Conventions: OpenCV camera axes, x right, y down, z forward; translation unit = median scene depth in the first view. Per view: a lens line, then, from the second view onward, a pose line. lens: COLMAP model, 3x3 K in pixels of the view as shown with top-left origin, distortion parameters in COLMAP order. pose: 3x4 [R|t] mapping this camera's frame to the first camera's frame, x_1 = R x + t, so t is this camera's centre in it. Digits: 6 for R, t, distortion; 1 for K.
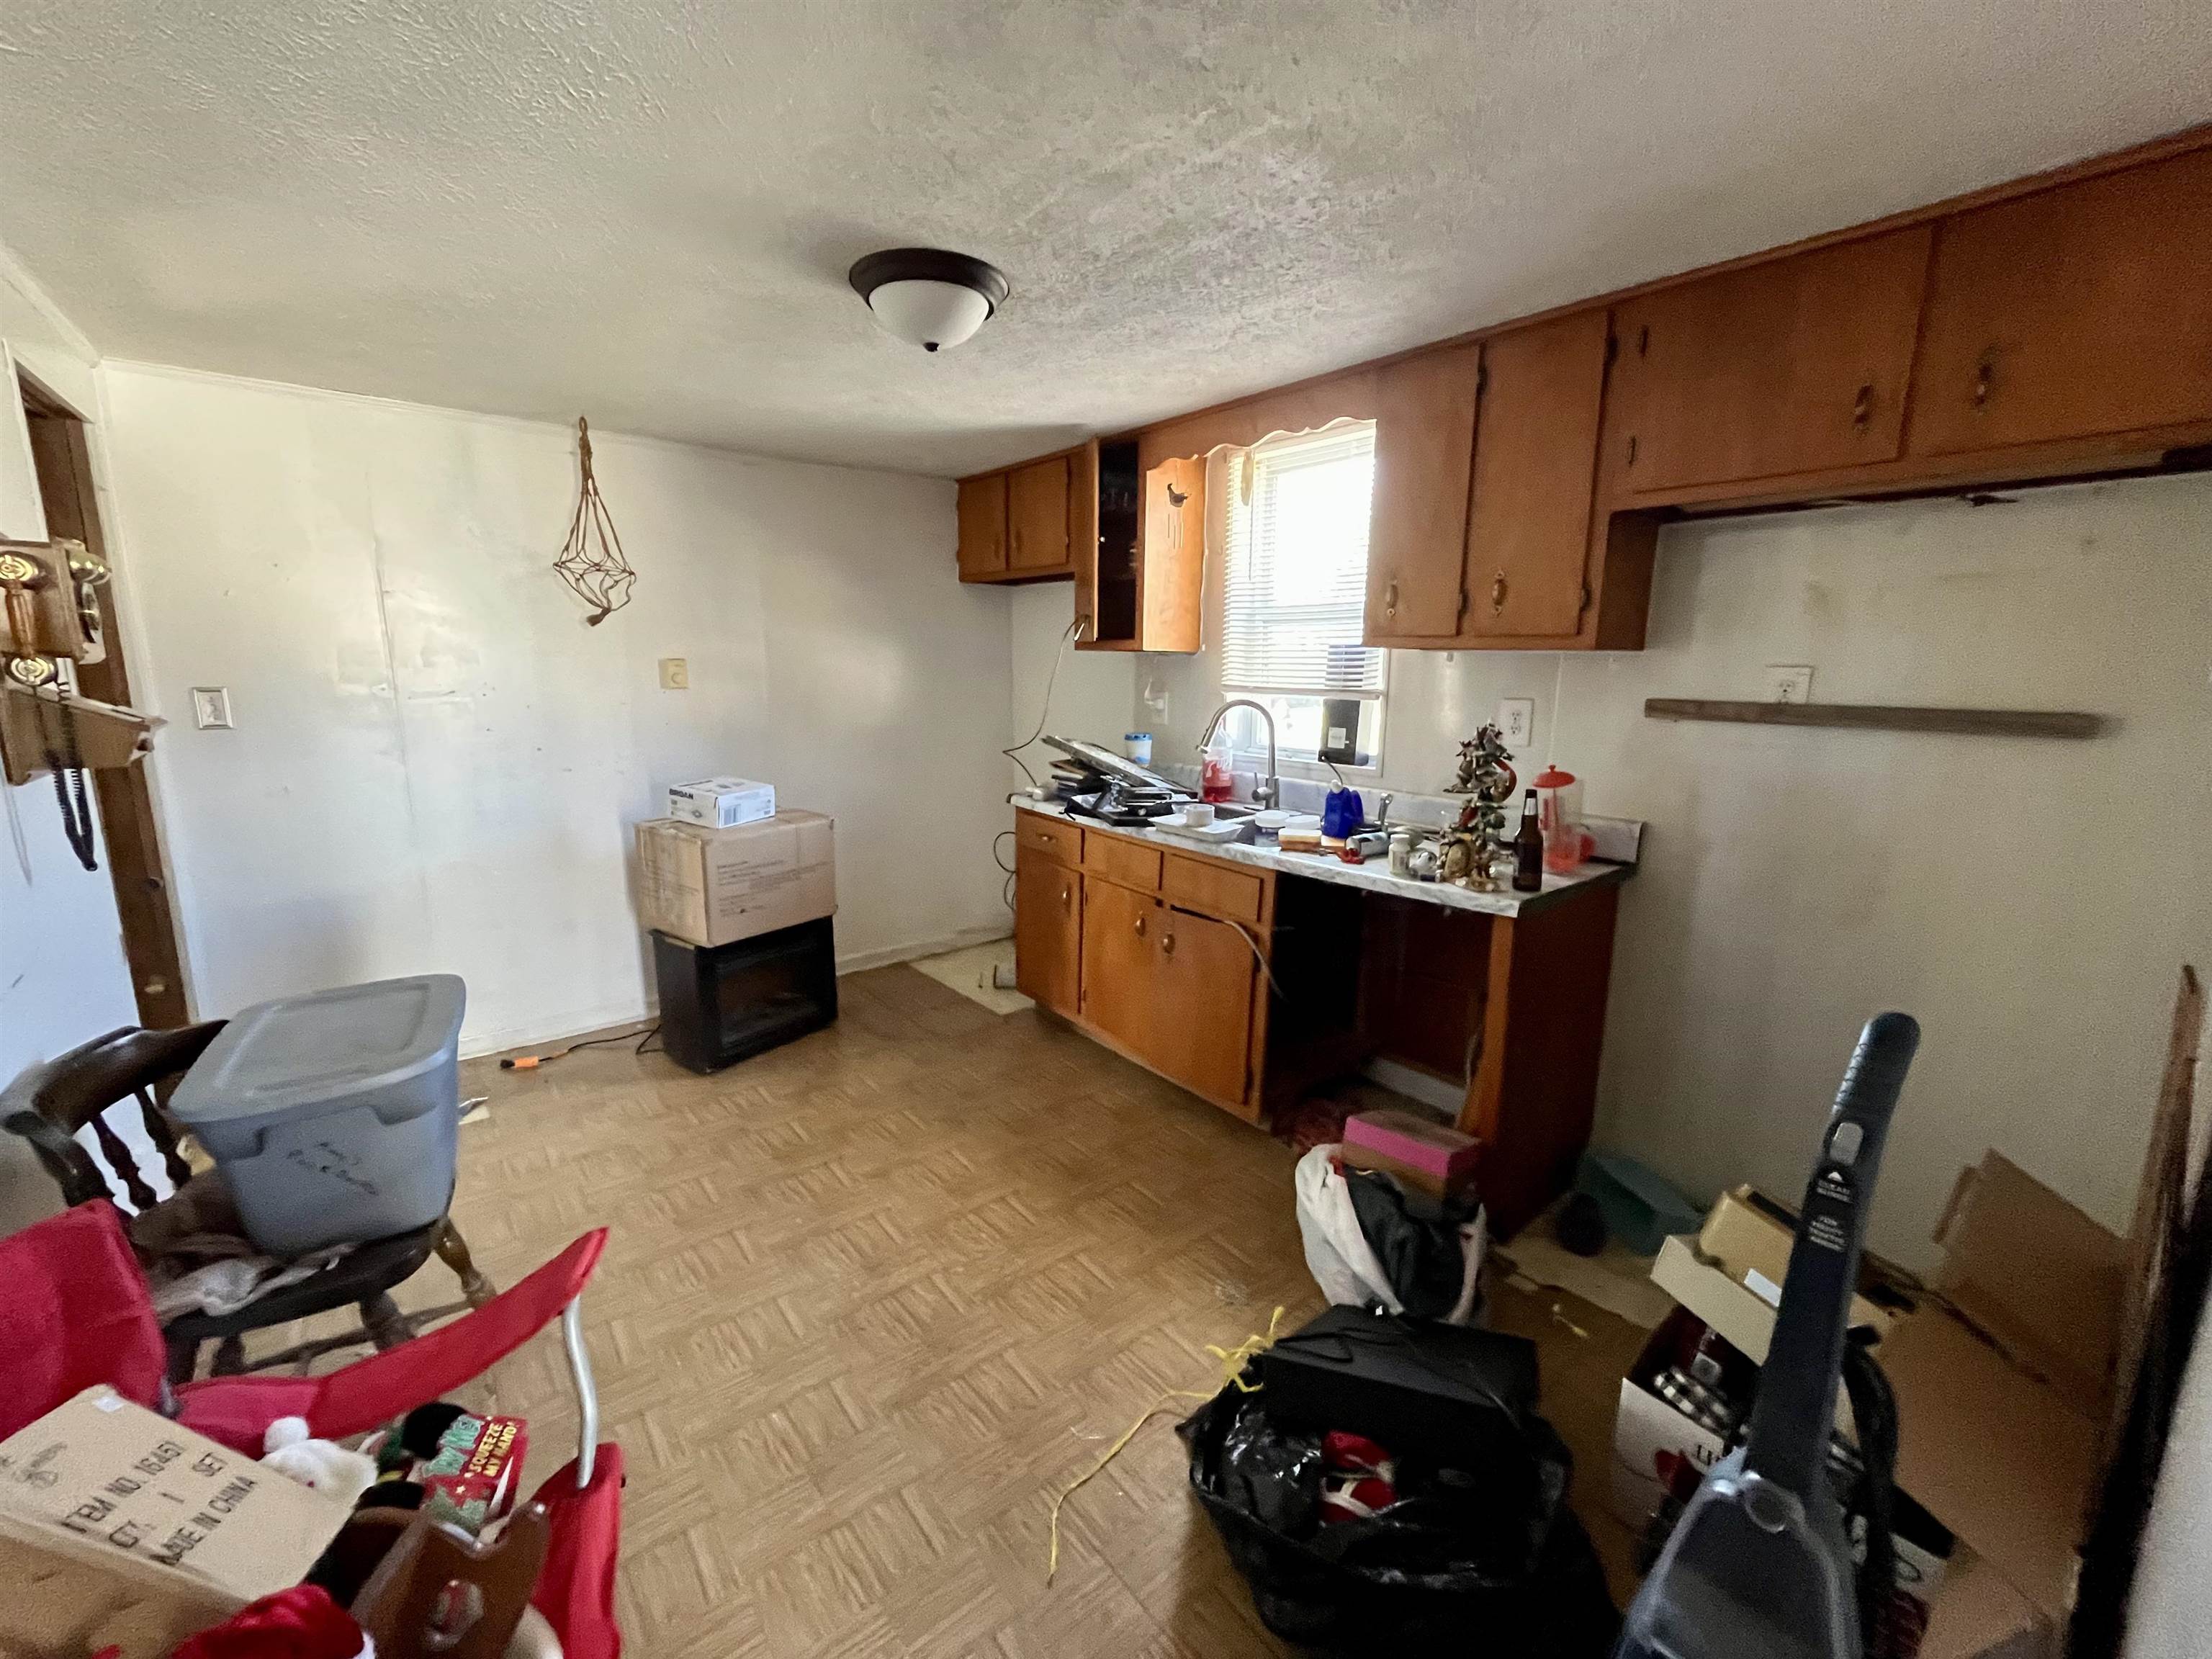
lens RADIAL K [[898.7, 0, 1098.5], [0, 898.7, 821.0], [0, 0, 1]] dist [-0.002568, -0.000390]
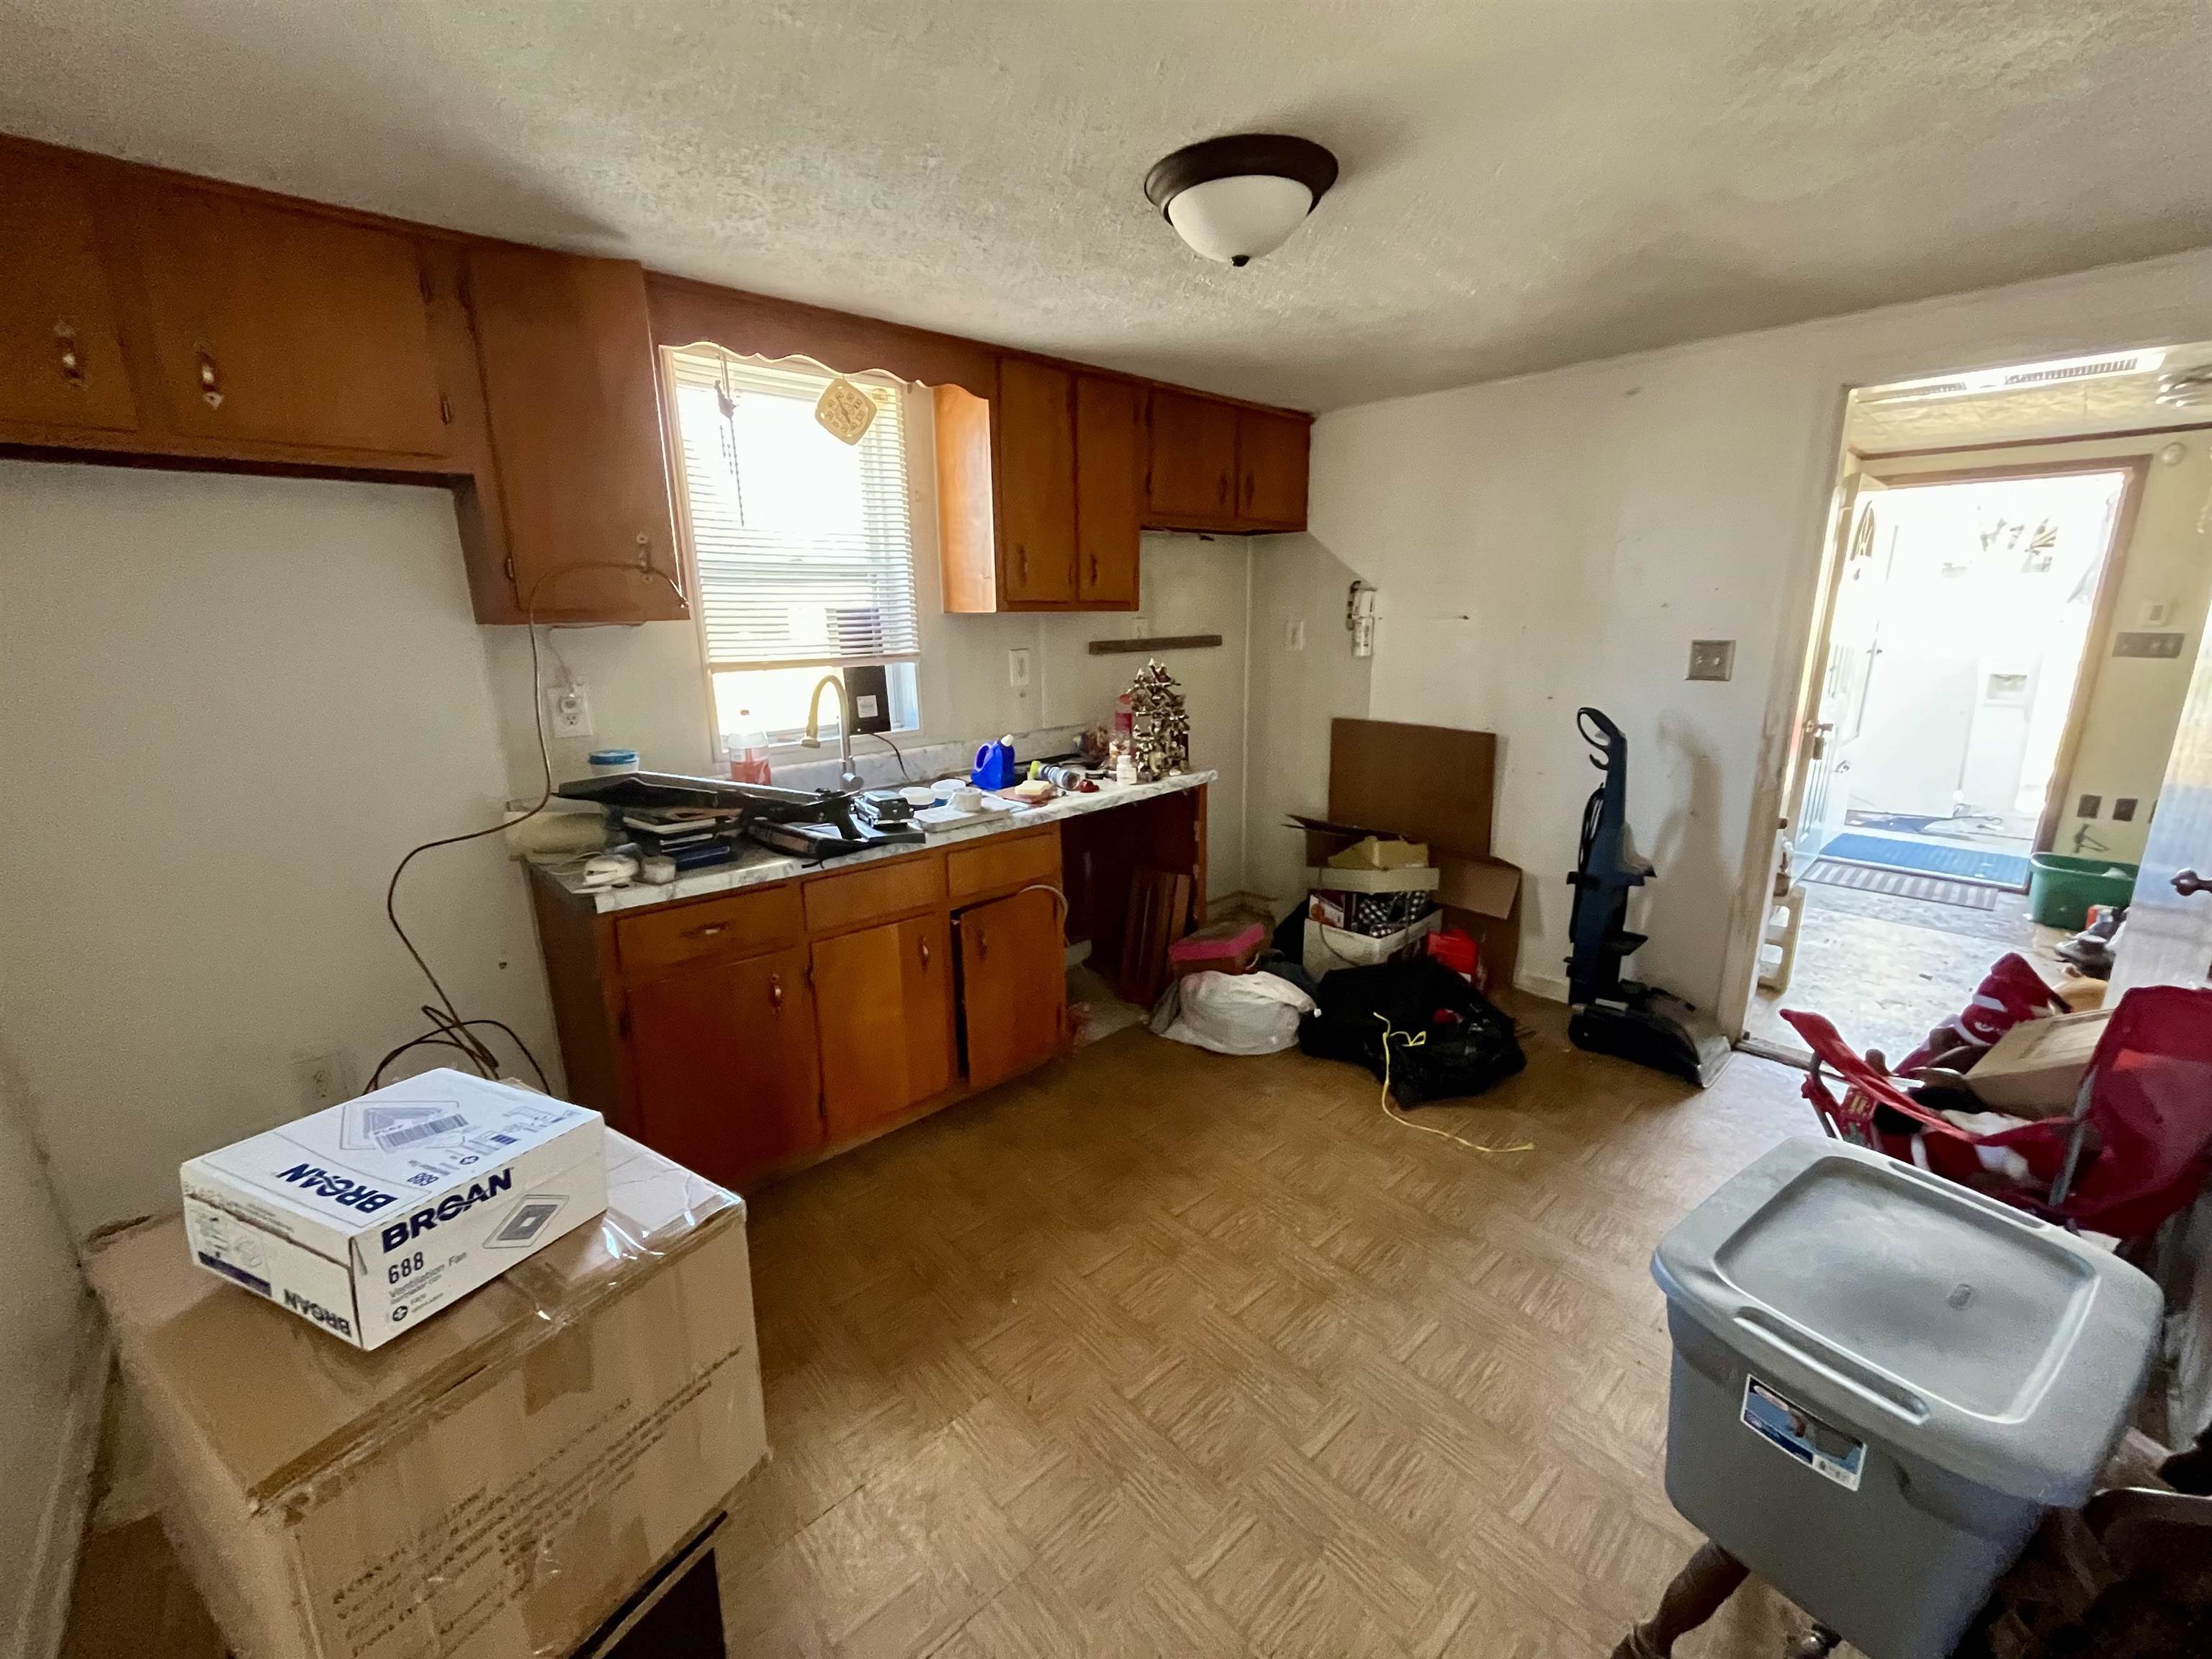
lens RADIAL K [[898.7, 0, 1097.8], [0, 898.7, 824.4], [0, 0, 1]] dist [-0.002568, -0.000390]
pose [[-0.048204, -0.249206, 0.967250, -0.842797], [0.189458, 0.948515, 0.253821, -0.203346], [-0.980705, 0.195488, 0.001492, 0.931390]]
